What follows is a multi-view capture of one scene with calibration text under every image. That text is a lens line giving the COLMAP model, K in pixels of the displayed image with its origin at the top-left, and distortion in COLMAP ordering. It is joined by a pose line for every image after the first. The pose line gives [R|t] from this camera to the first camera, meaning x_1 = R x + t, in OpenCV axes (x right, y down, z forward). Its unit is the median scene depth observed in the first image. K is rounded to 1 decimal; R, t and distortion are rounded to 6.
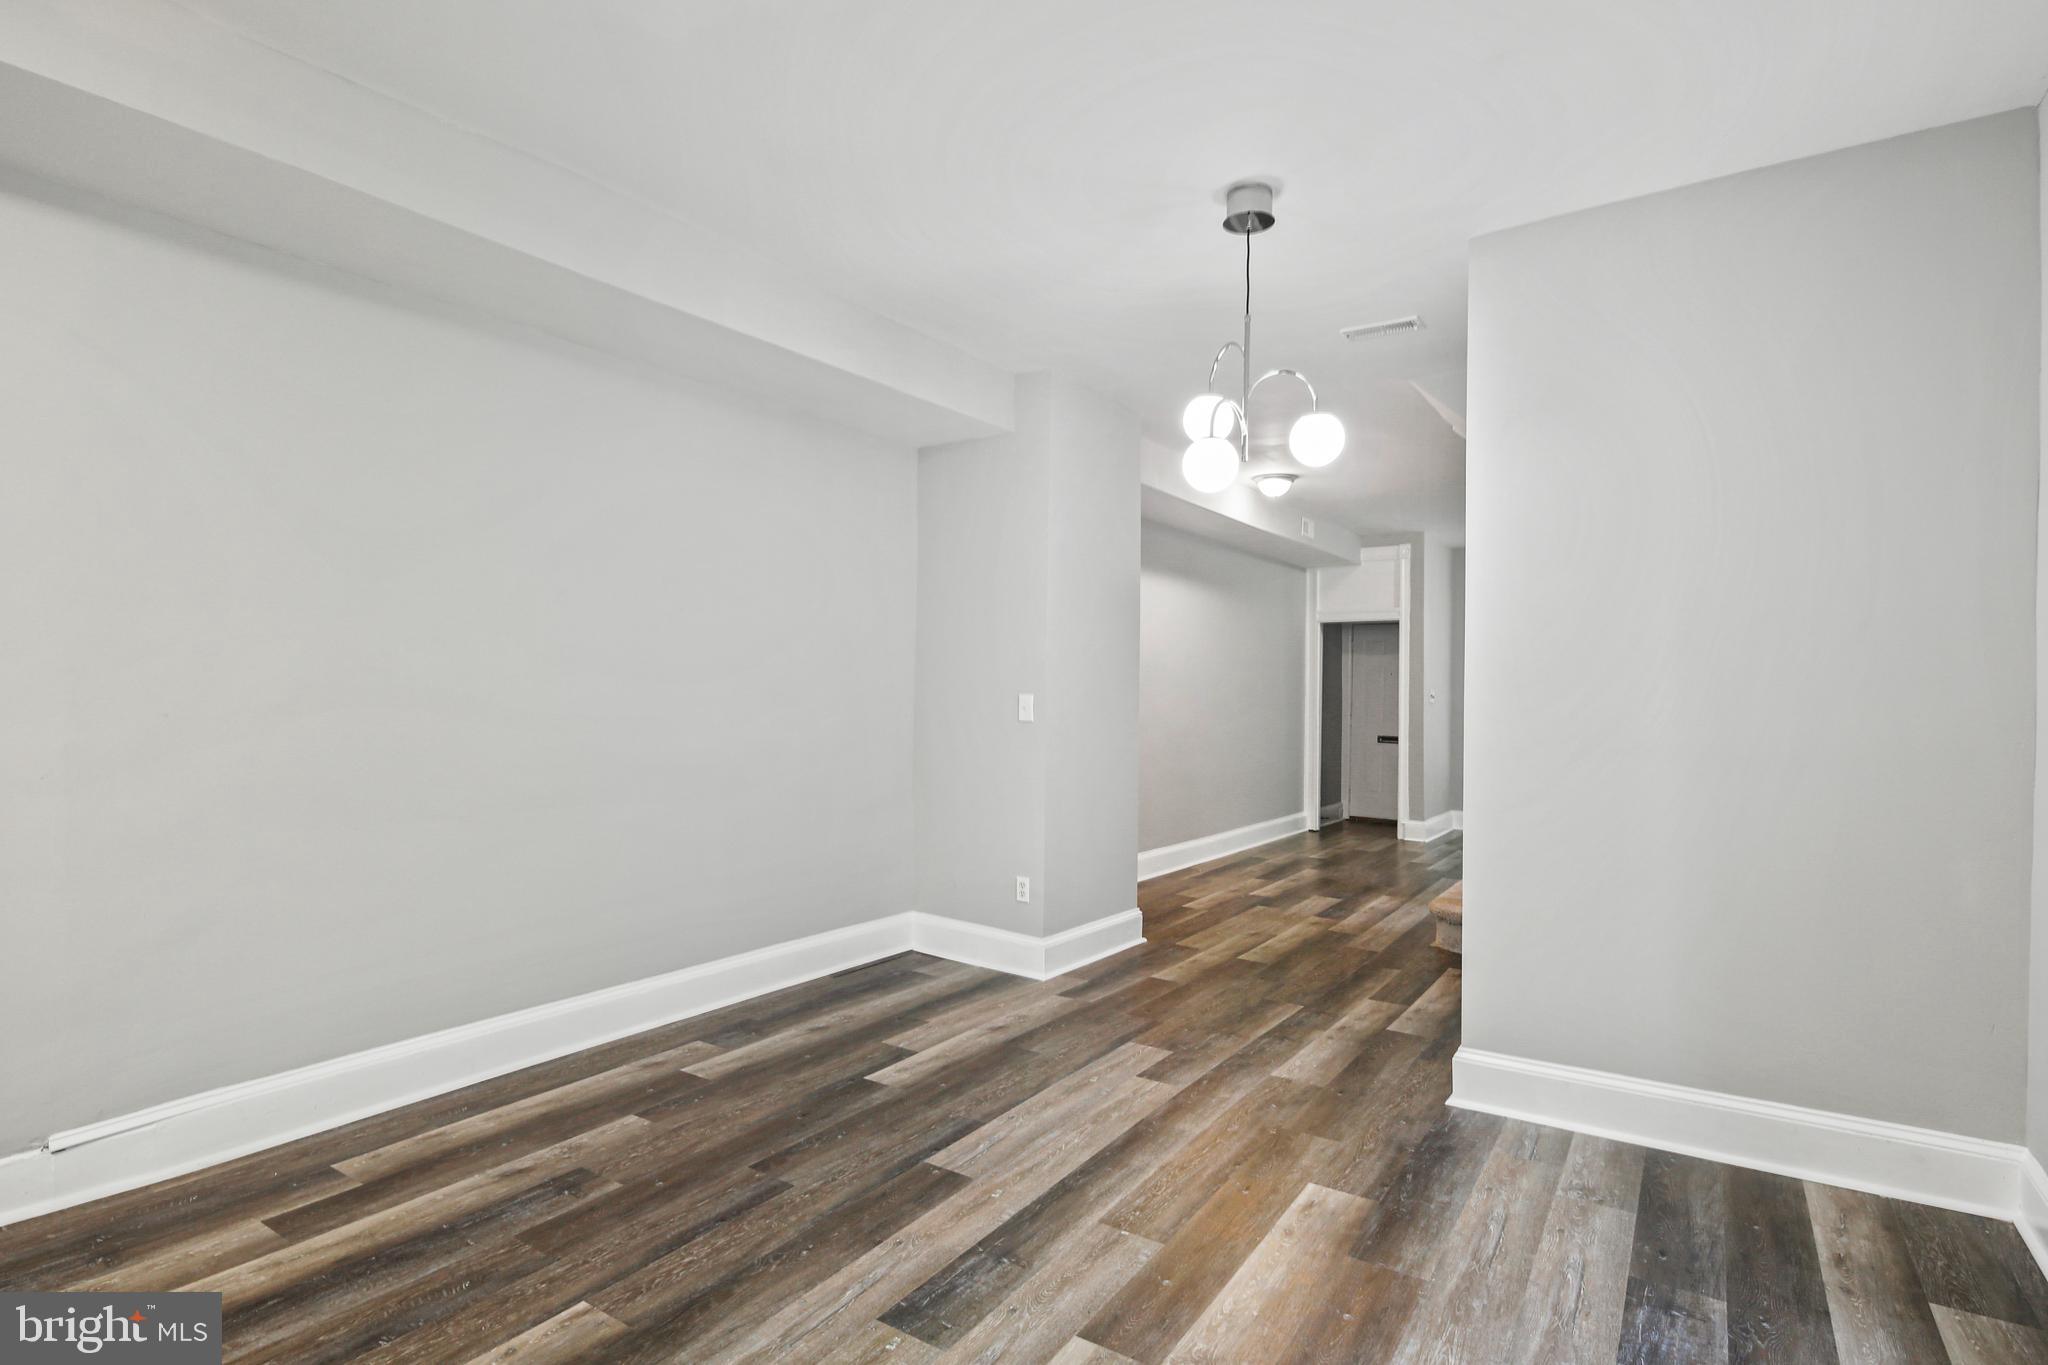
lens RADIAL K [[1035.5, 0, 1024.0], [0, 1035.5, 682.5], [0, 0, 1]] dist [-0.000847, -0.000706]
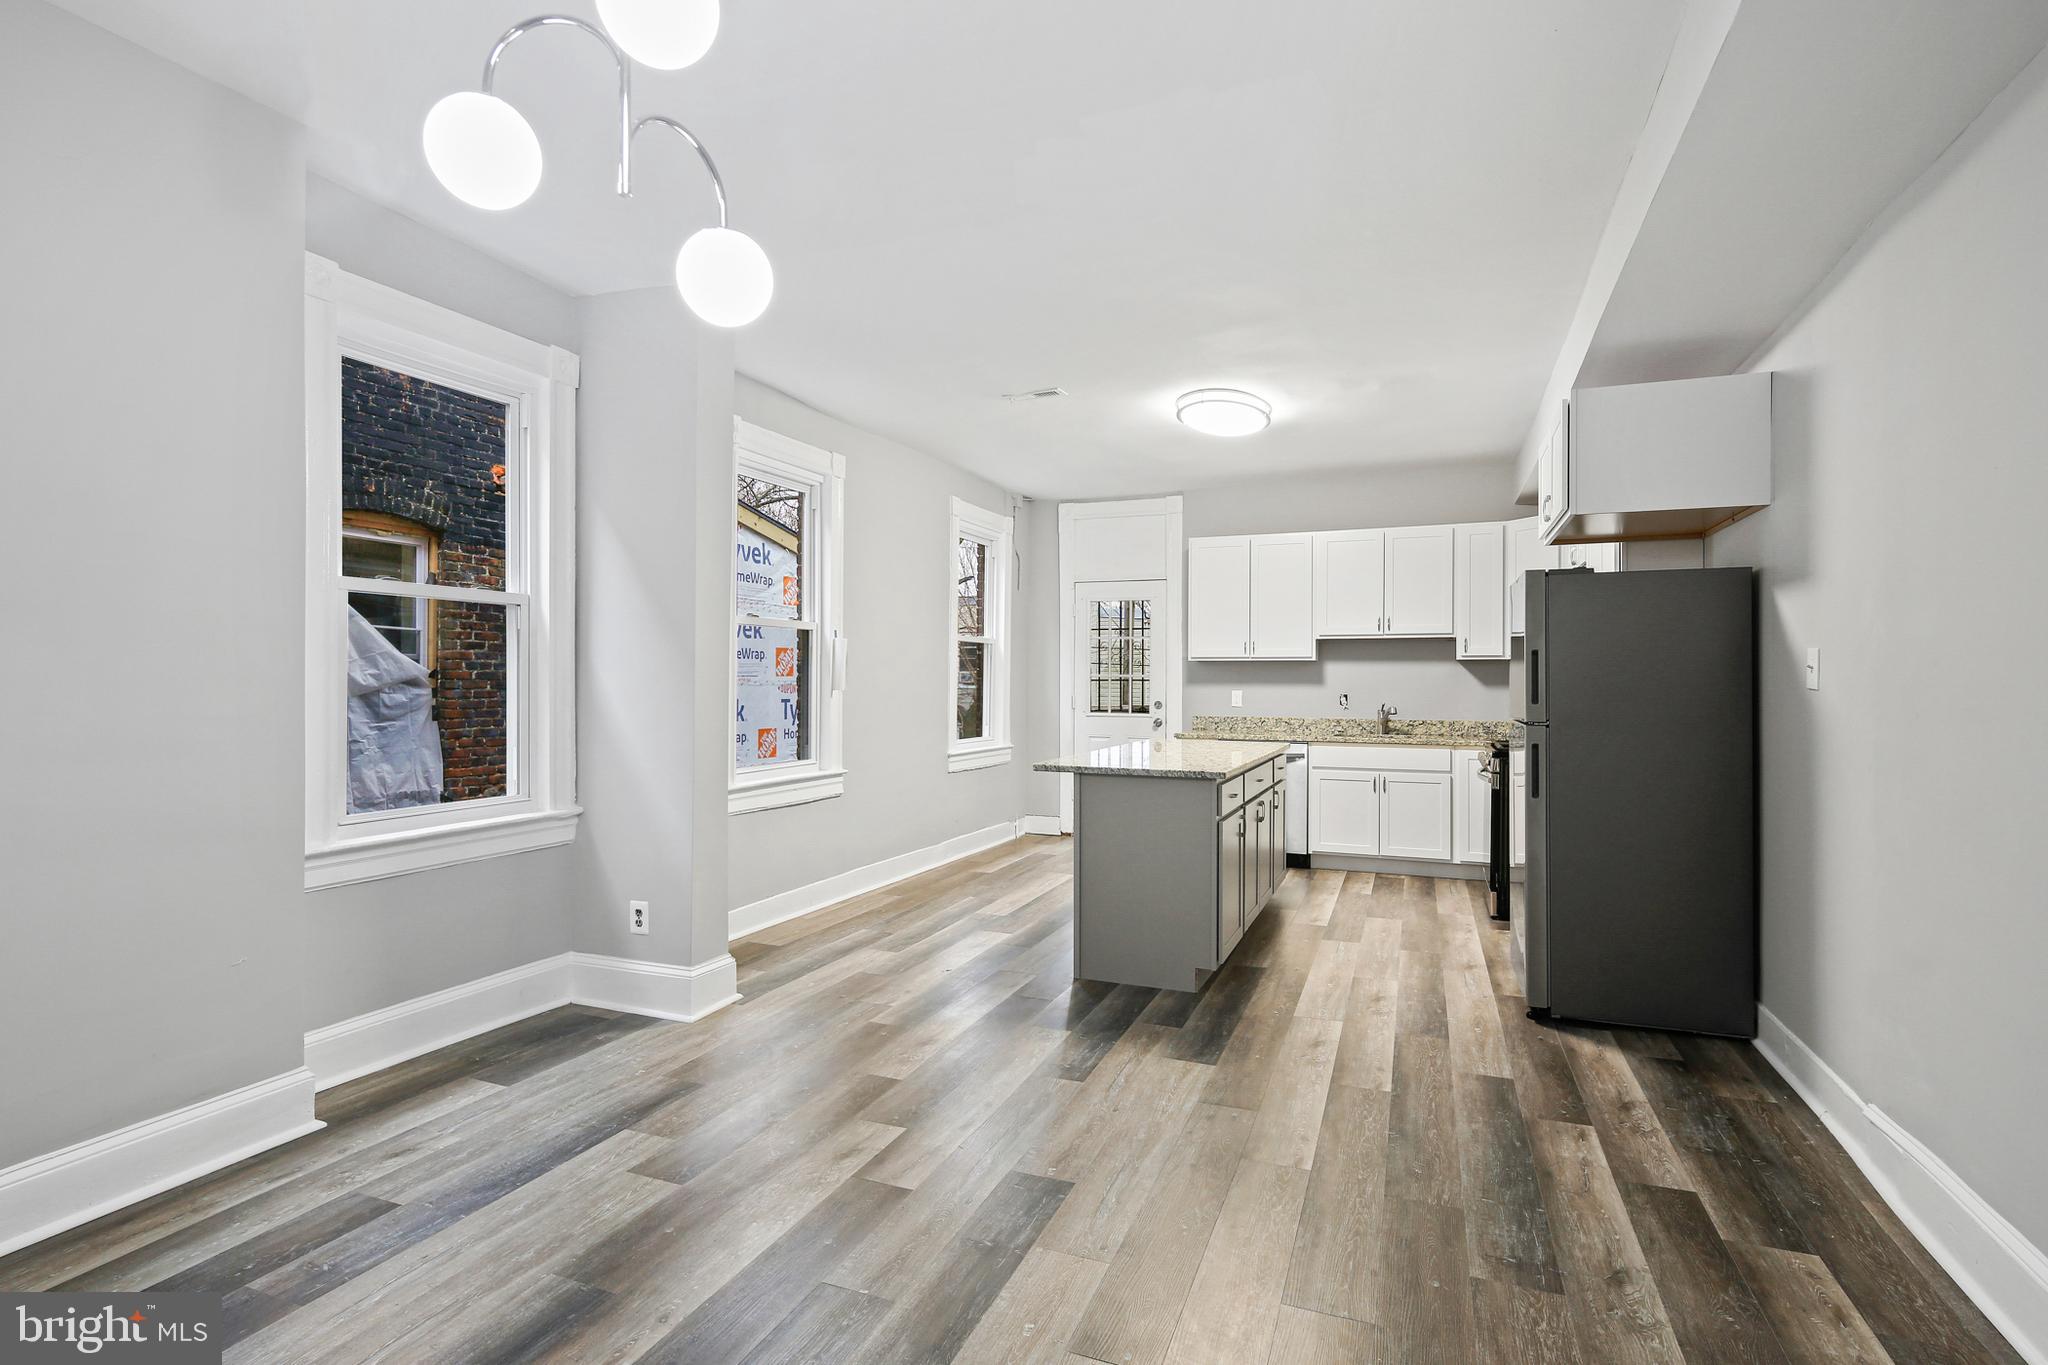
lens RADIAL K [[990.0, 0, 1023.0], [0, 990.0, 650.0], [0, 0, 1]] dist [0.002868, -0.000012]
pose [[-0.979816, -0.026848, -0.198089, 0.128145], [-0.018517, 0.998869, -0.043792, 0.023934], [0.199040, -0.039240, -0.979205, 1.633970]]
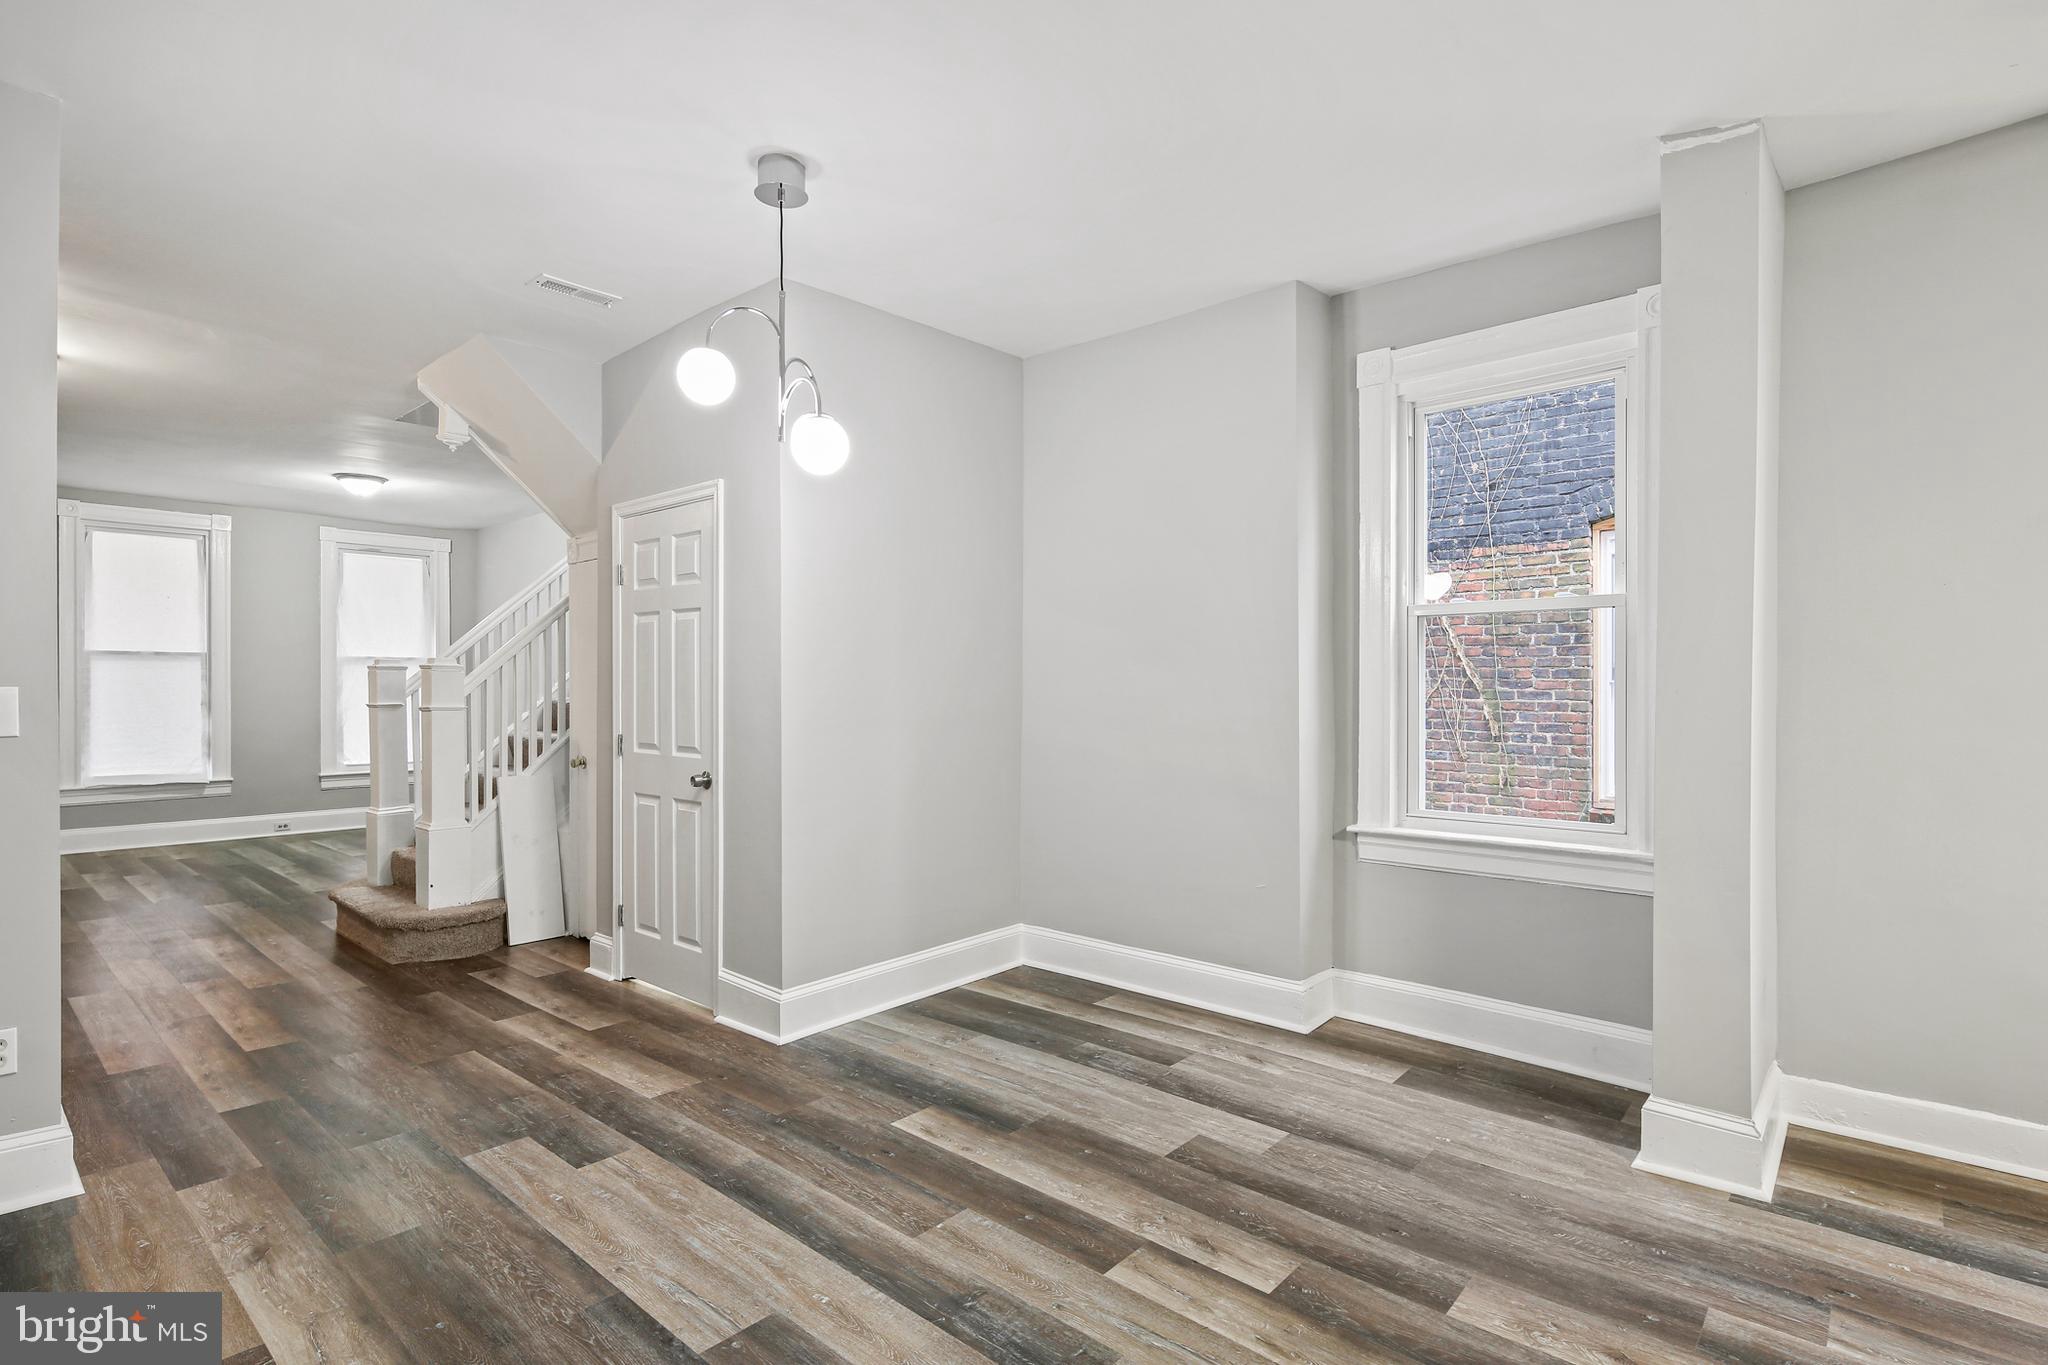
lens RADIAL K [[1001.2, 0, 1020.6], [0, 1001.2, 674.4], [0, 0, 1]] dist [-0.000877, -0.001846]
pose [[0.141165, -0.004595, 0.989975, -0.737647], [-0.007774, 0.999953, 0.005750, -0.003752], [-0.989956, -0.008508, 0.141122, 0.694674]]
